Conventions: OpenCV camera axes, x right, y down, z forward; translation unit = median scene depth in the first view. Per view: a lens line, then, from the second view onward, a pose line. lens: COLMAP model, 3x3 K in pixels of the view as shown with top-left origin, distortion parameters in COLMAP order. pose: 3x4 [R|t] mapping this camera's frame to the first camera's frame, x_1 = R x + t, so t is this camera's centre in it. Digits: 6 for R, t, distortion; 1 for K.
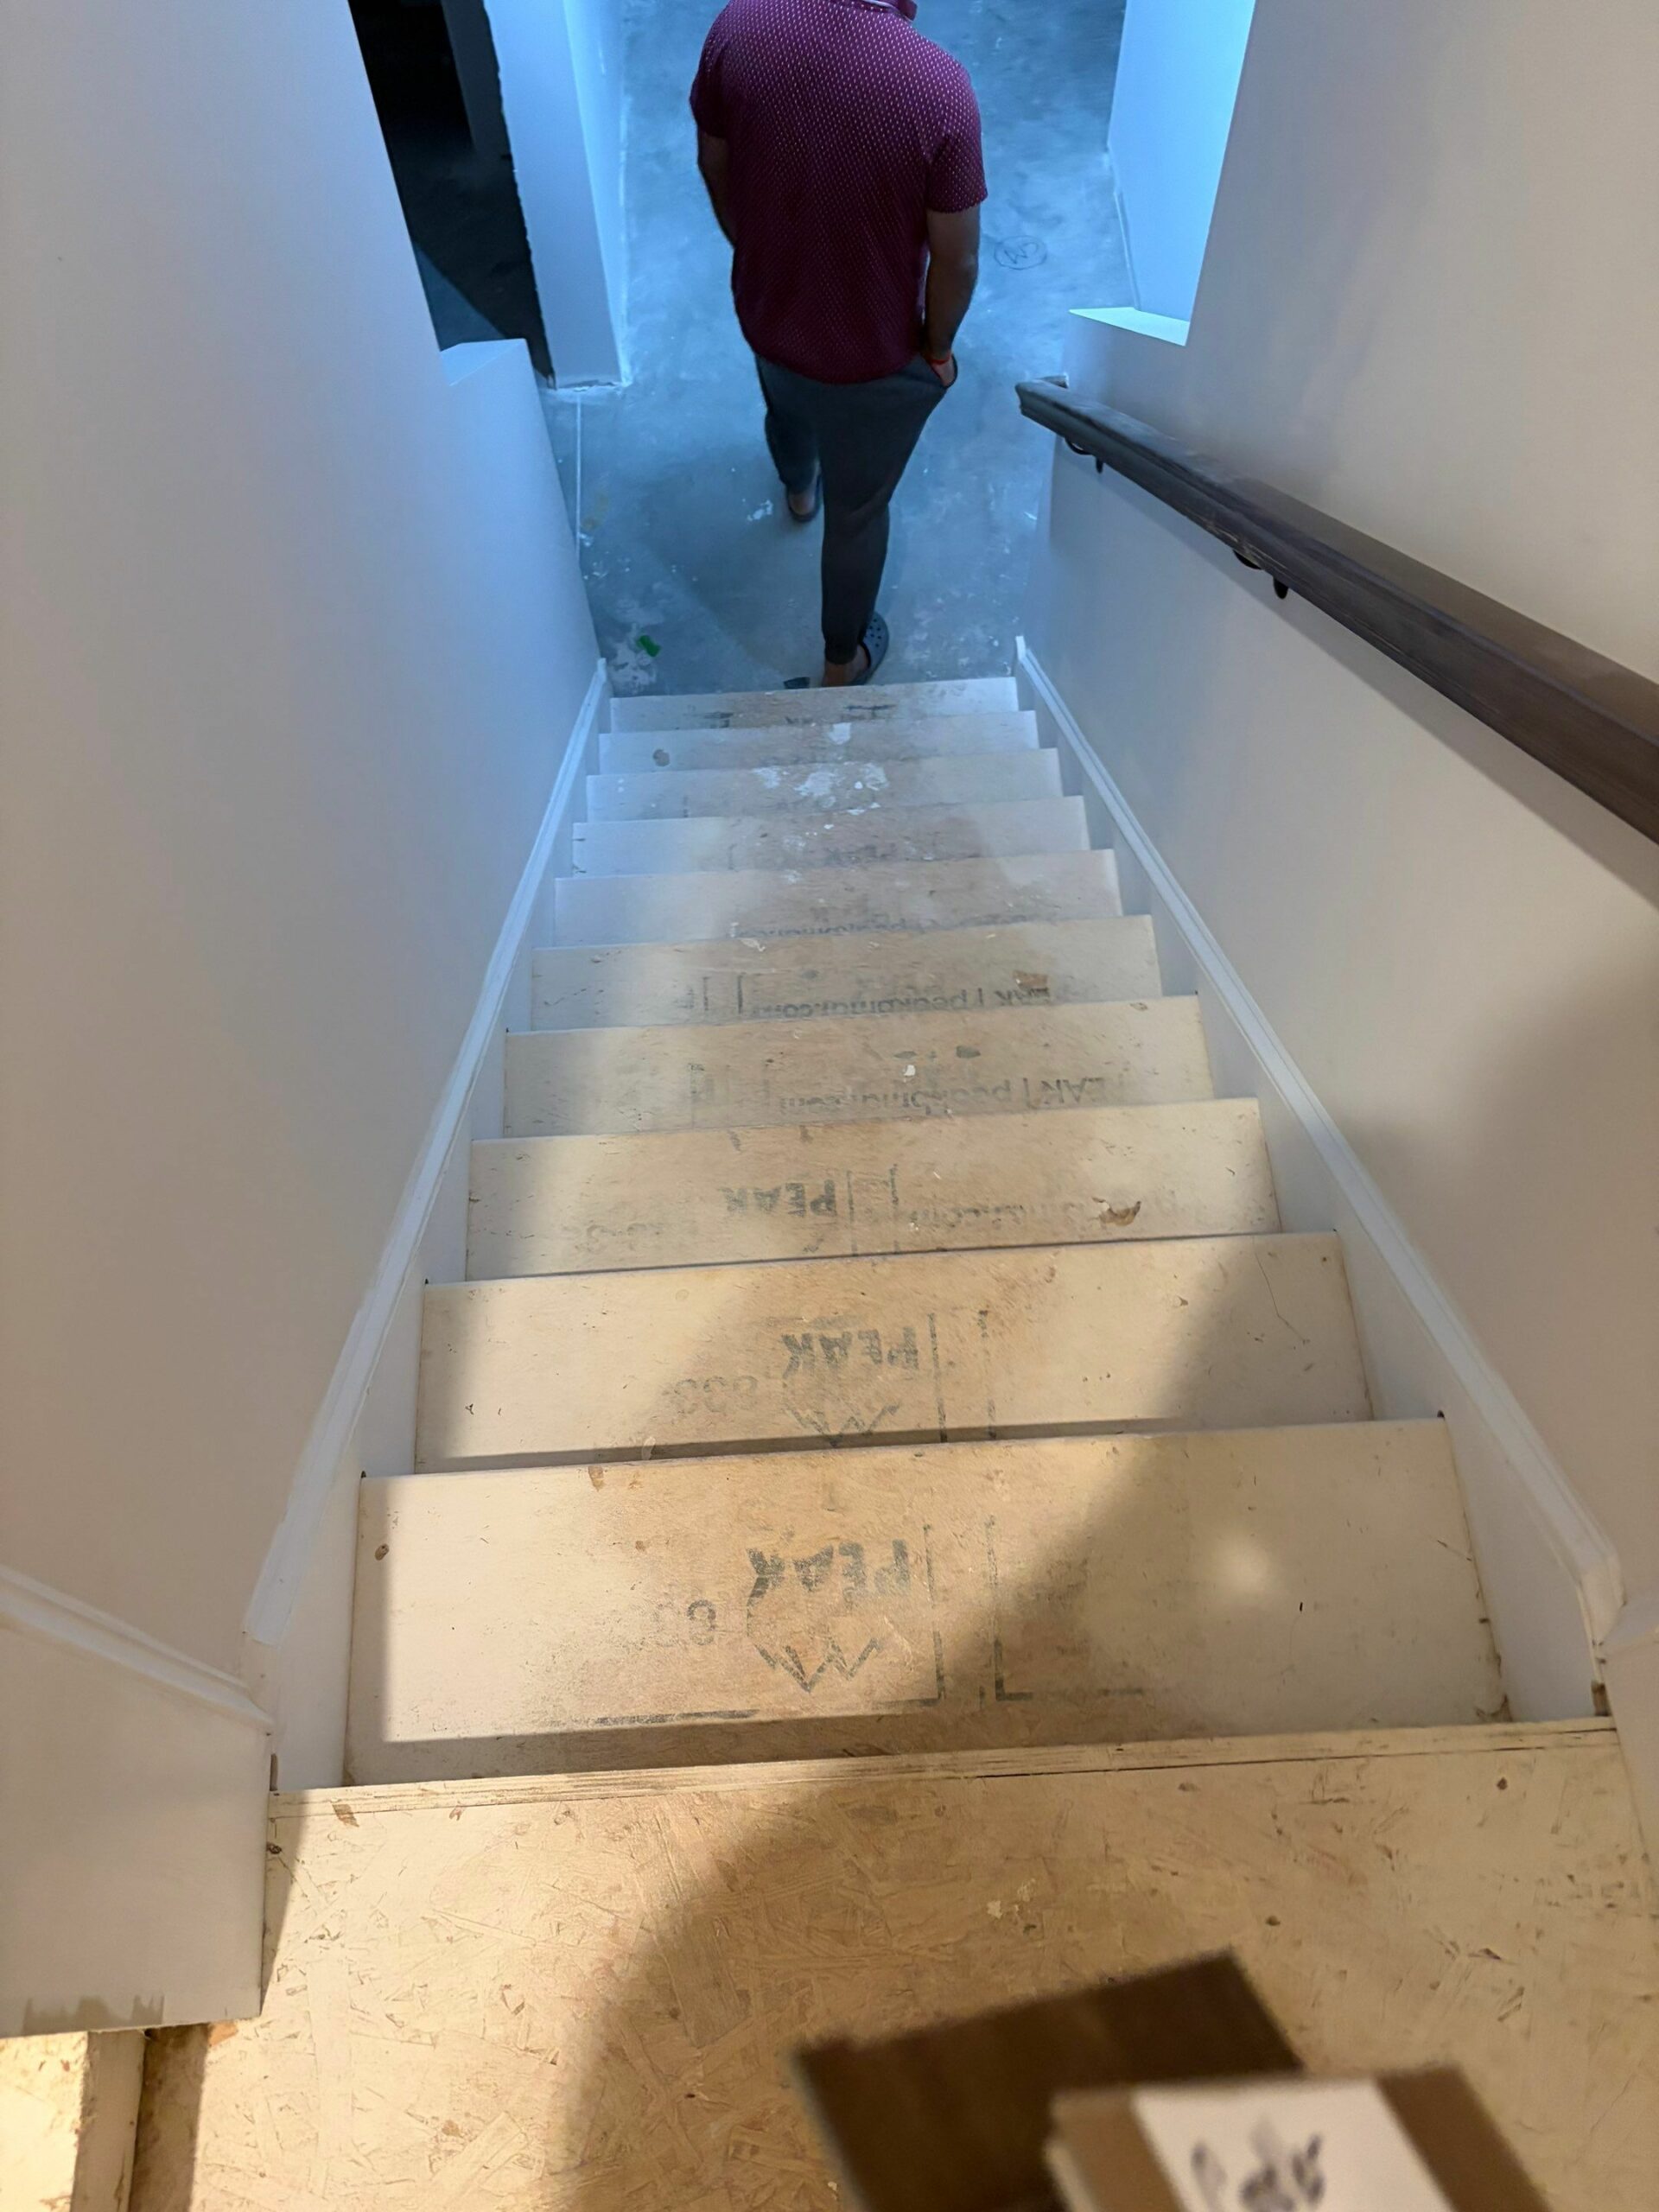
lens RADIAL K [[1710.6, 0, 835.2], [0, 1710.6, 1102.6], [0, 0, 1]] dist [0.046903, -0.058298]
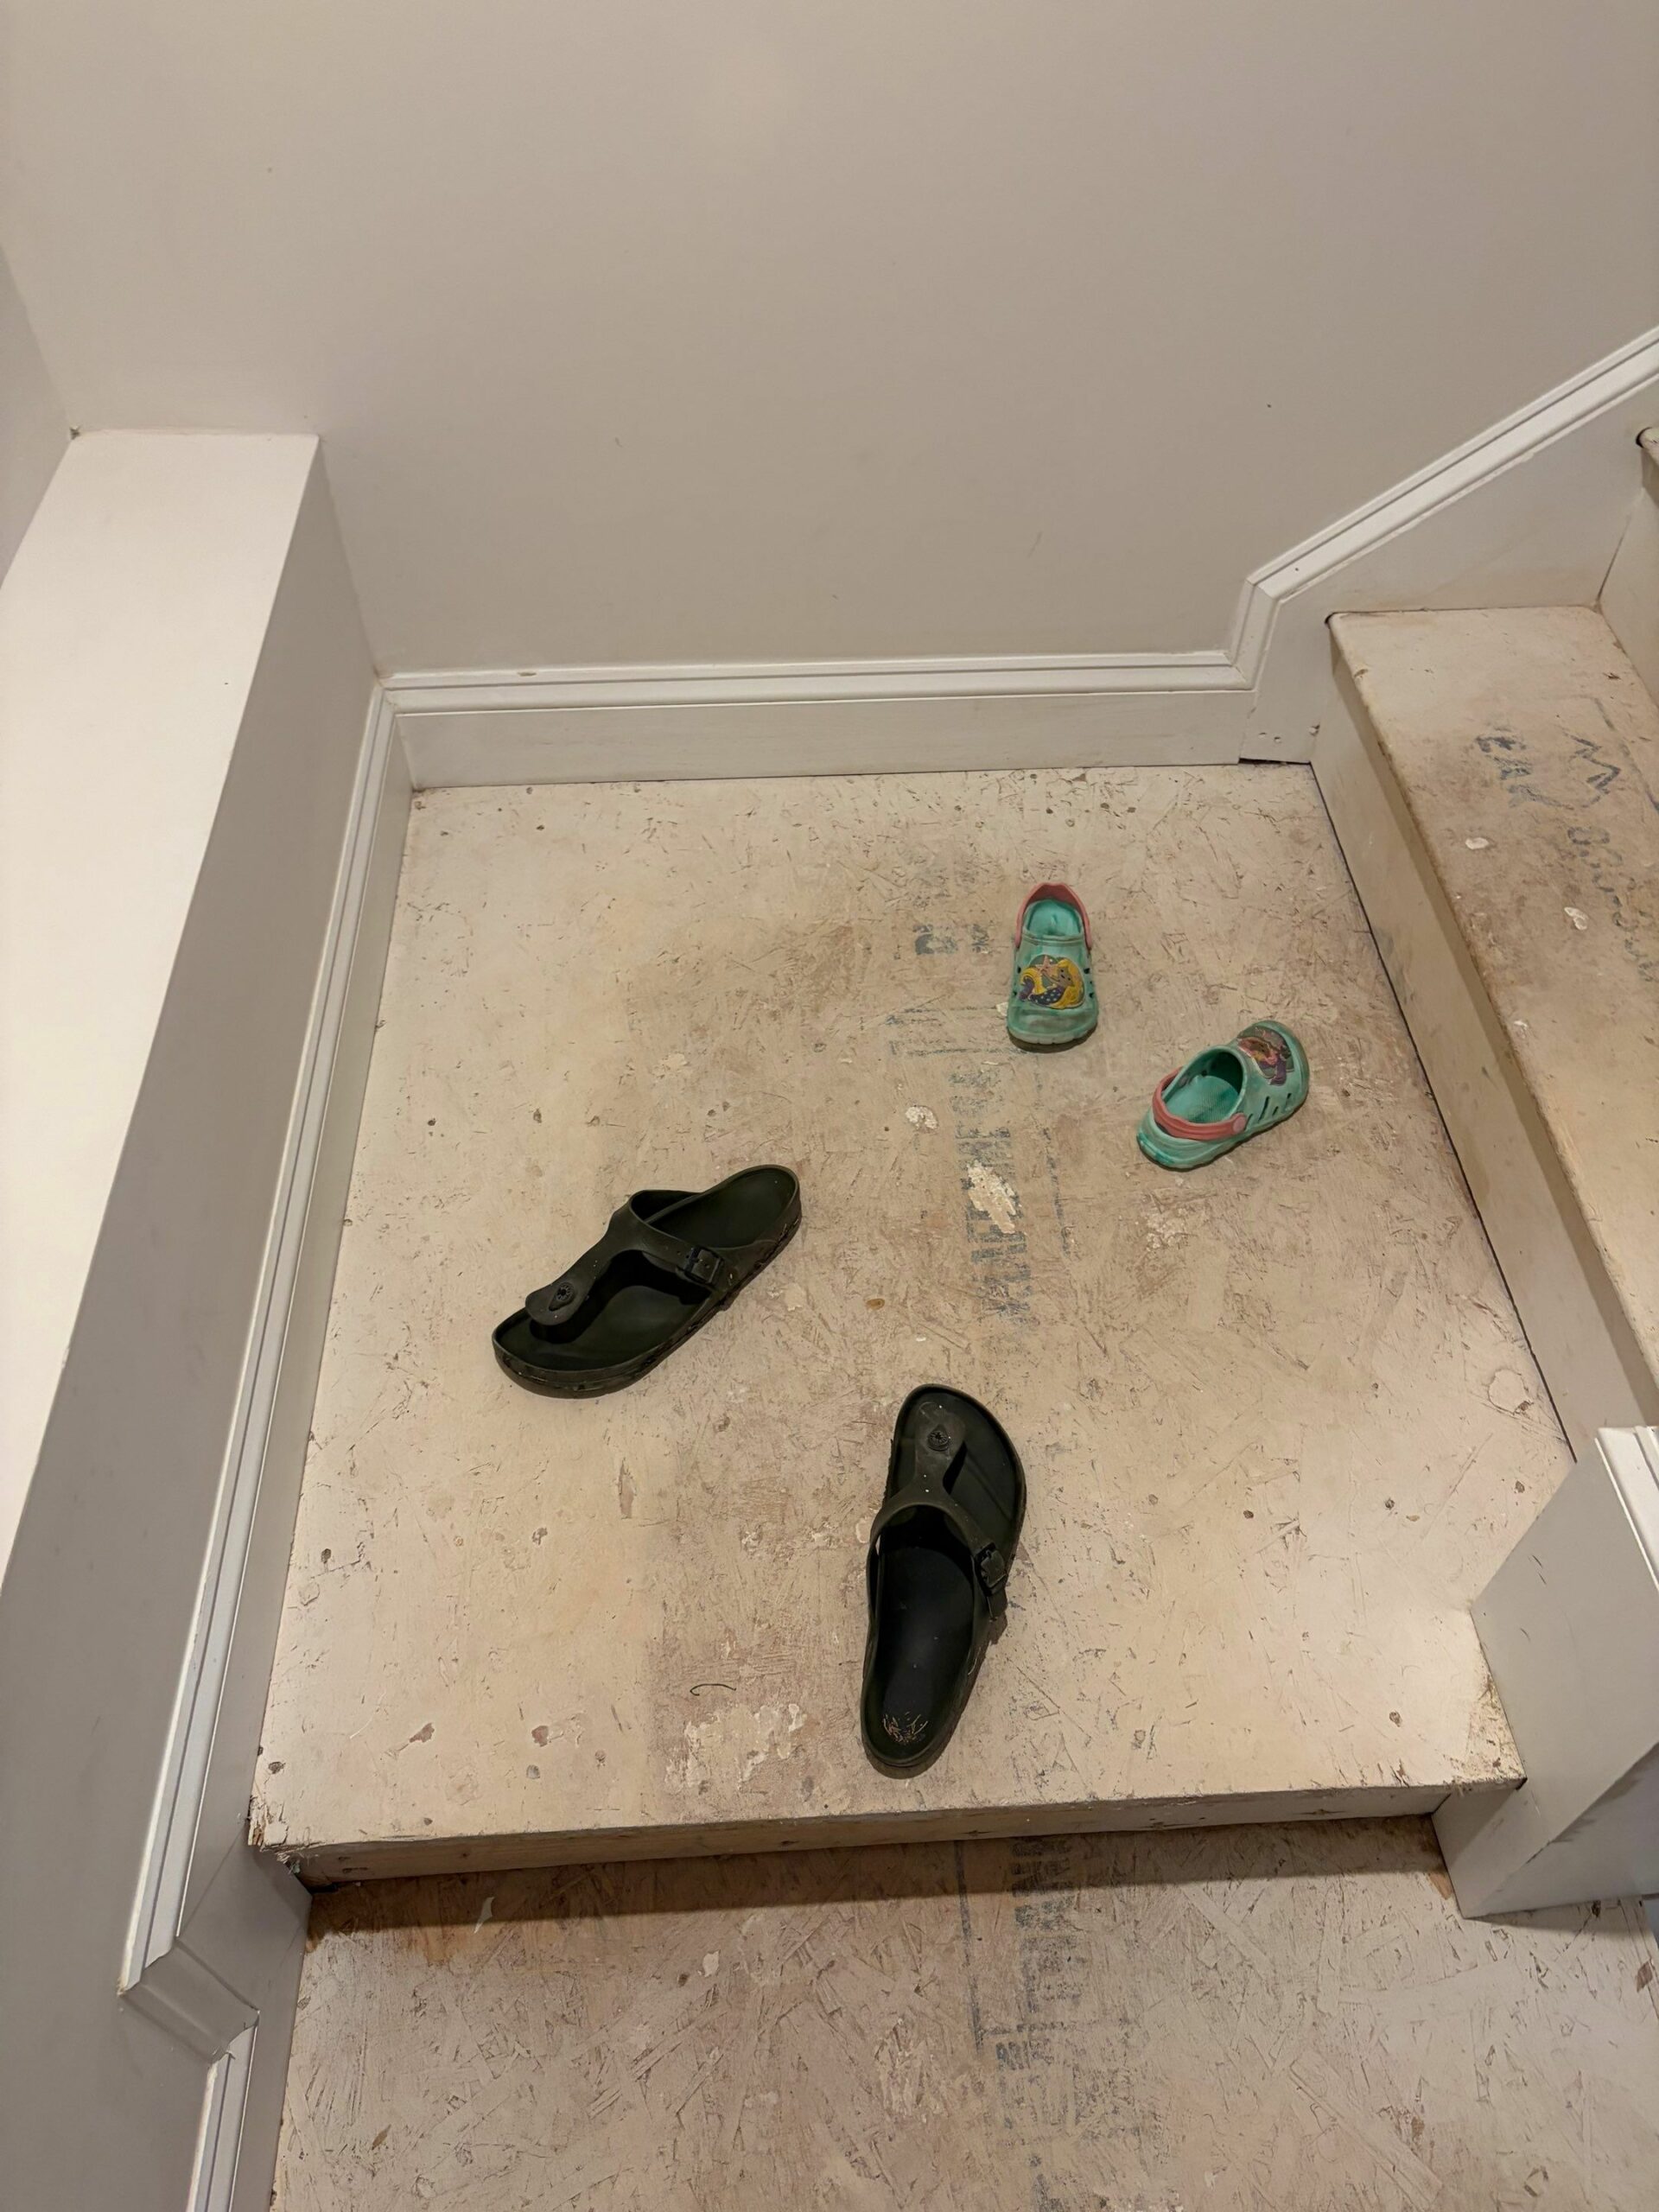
lens RADIAL K [[1710.6, 0, 831.7], [0, 1710.6, 1050.9], [0, 0, 1]] dist [0.046903, -0.058298]
pose [[0.007744, 0.758615, -0.651494, -0.034658], [-0.901355, 0.287417, 0.323962, 0.379293], [0.433013, 0.584718, 0.686006, -0.276292]]
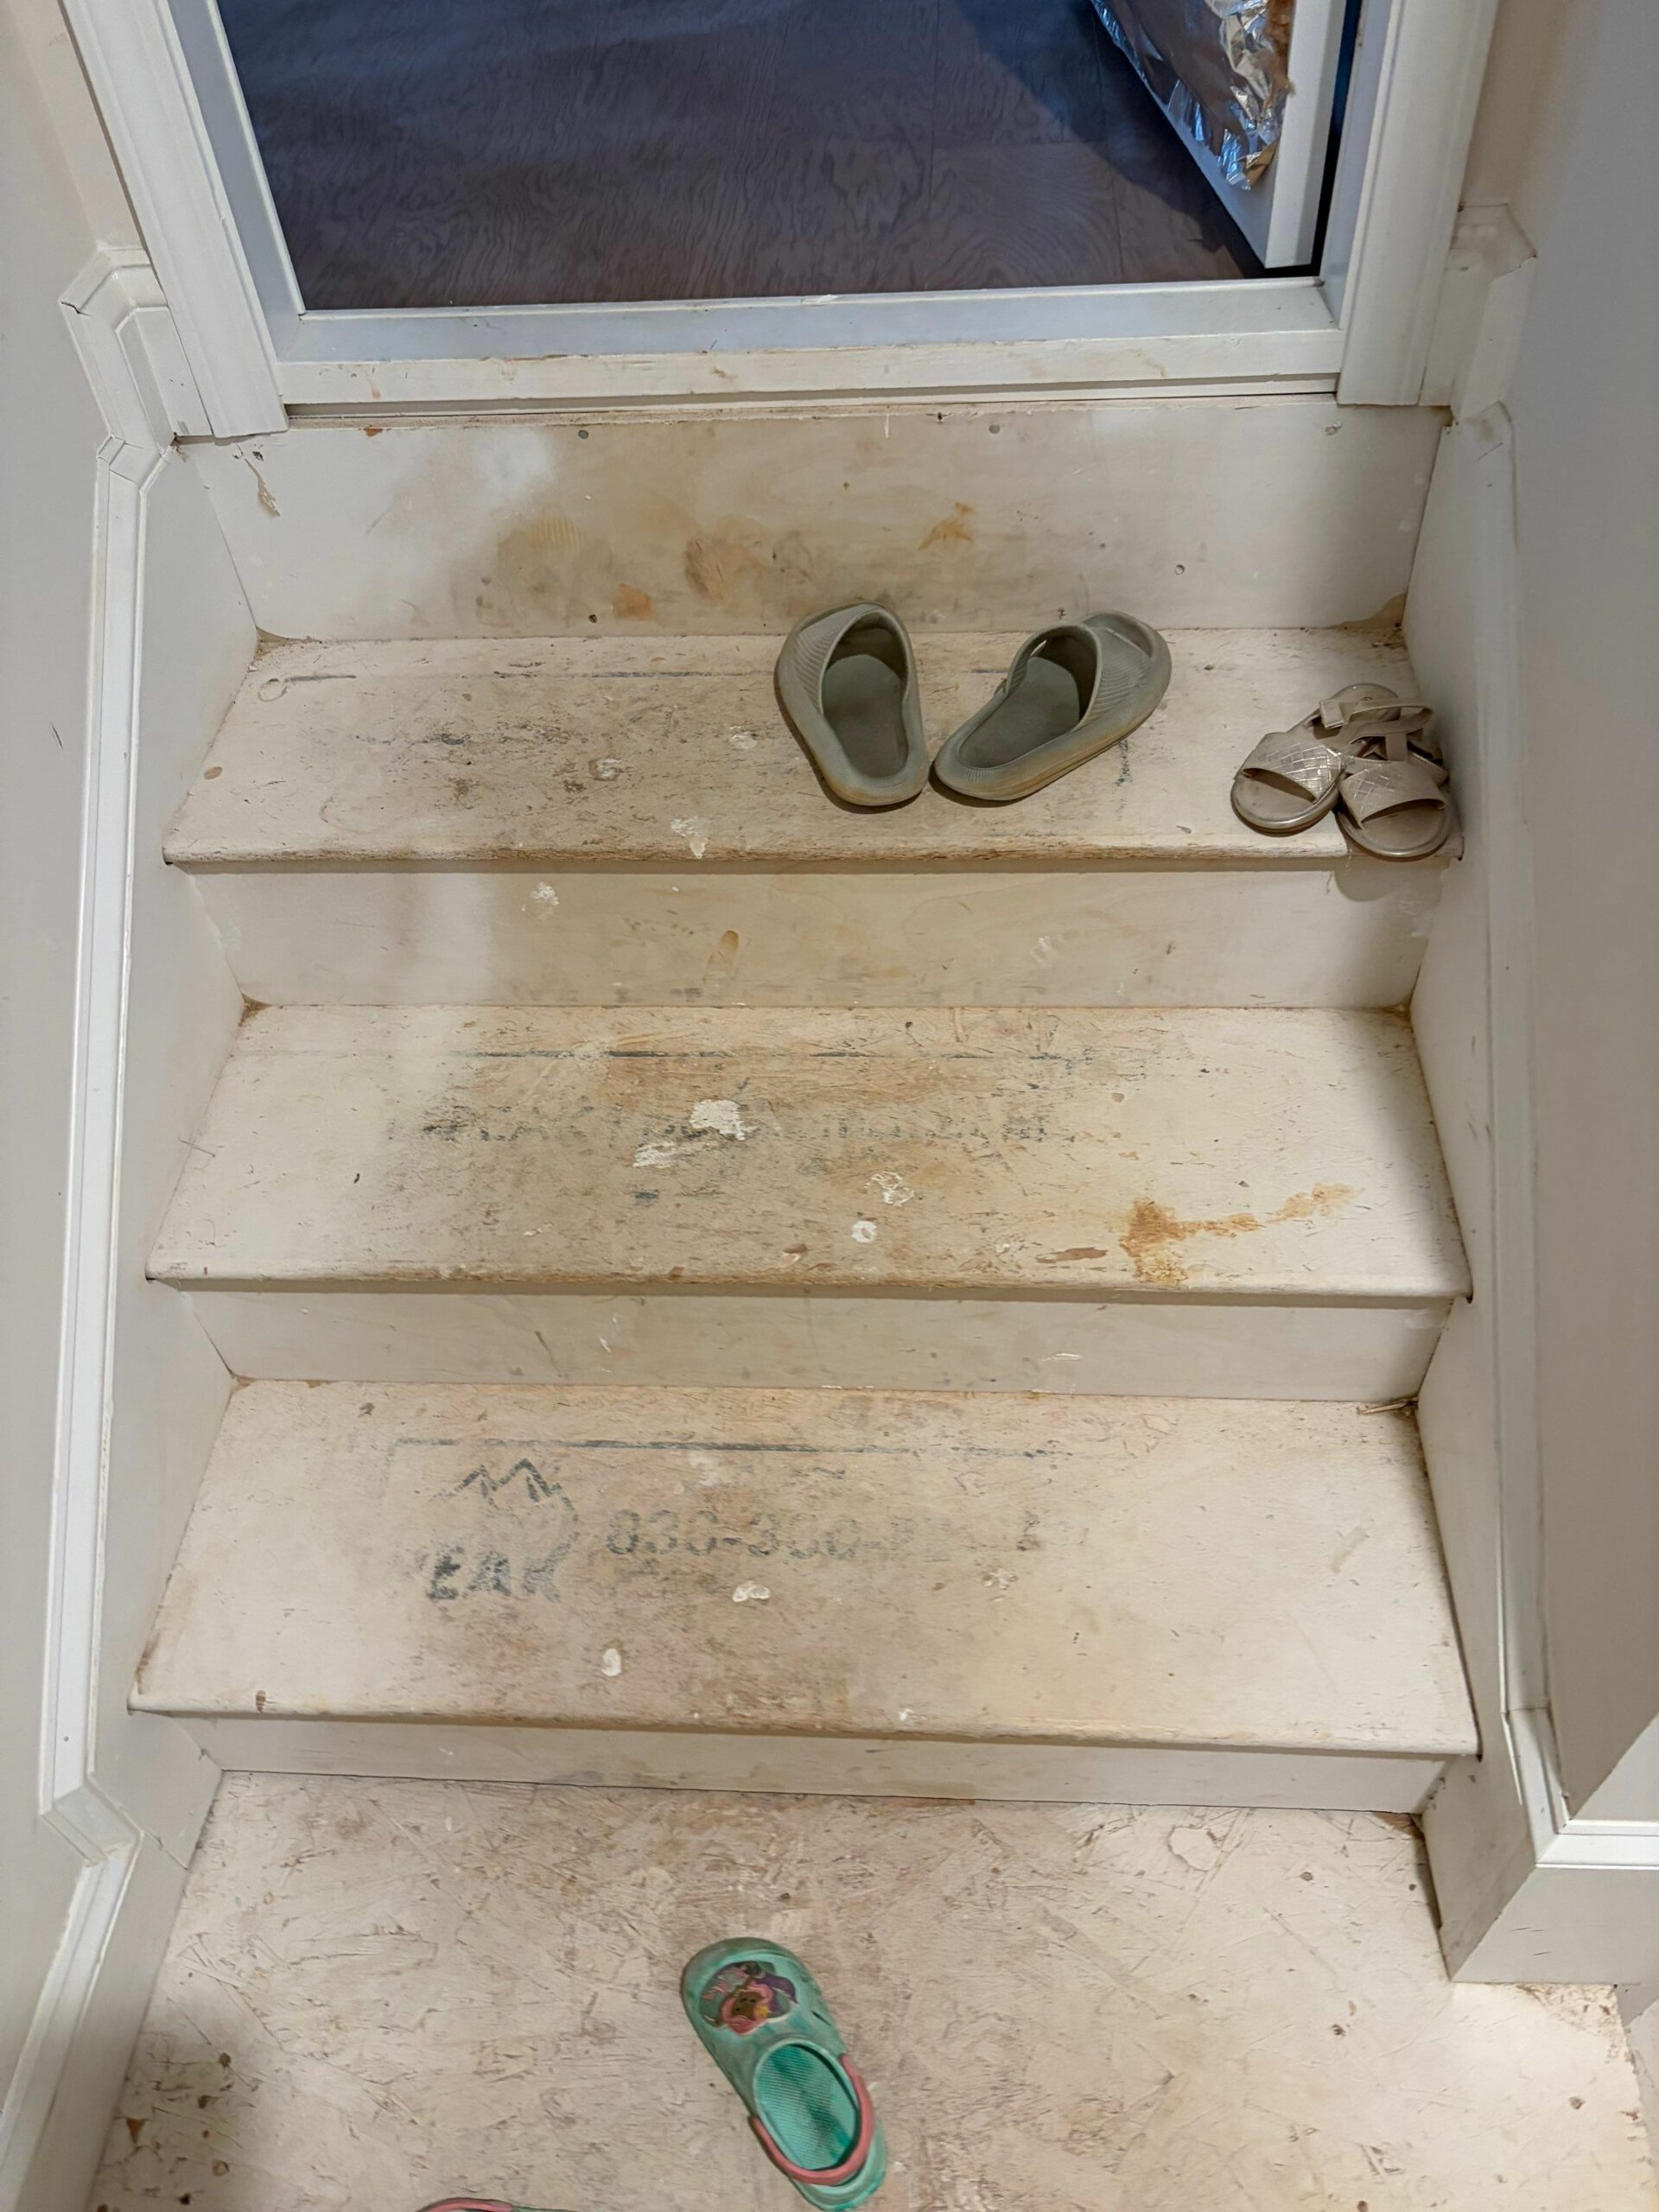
lens RADIAL K [[1710.6, 0, 840.9], [0, 1710.6, 1093.4], [0, 0, 1]] dist [0.046903, -0.058298]
pose [[0.993456, 0.050074, -0.102657, -0.777391], [-0.074161, 0.966344, -0.246332, 0.223469], [0.086867, 0.252333, 0.963733, -0.379038]]
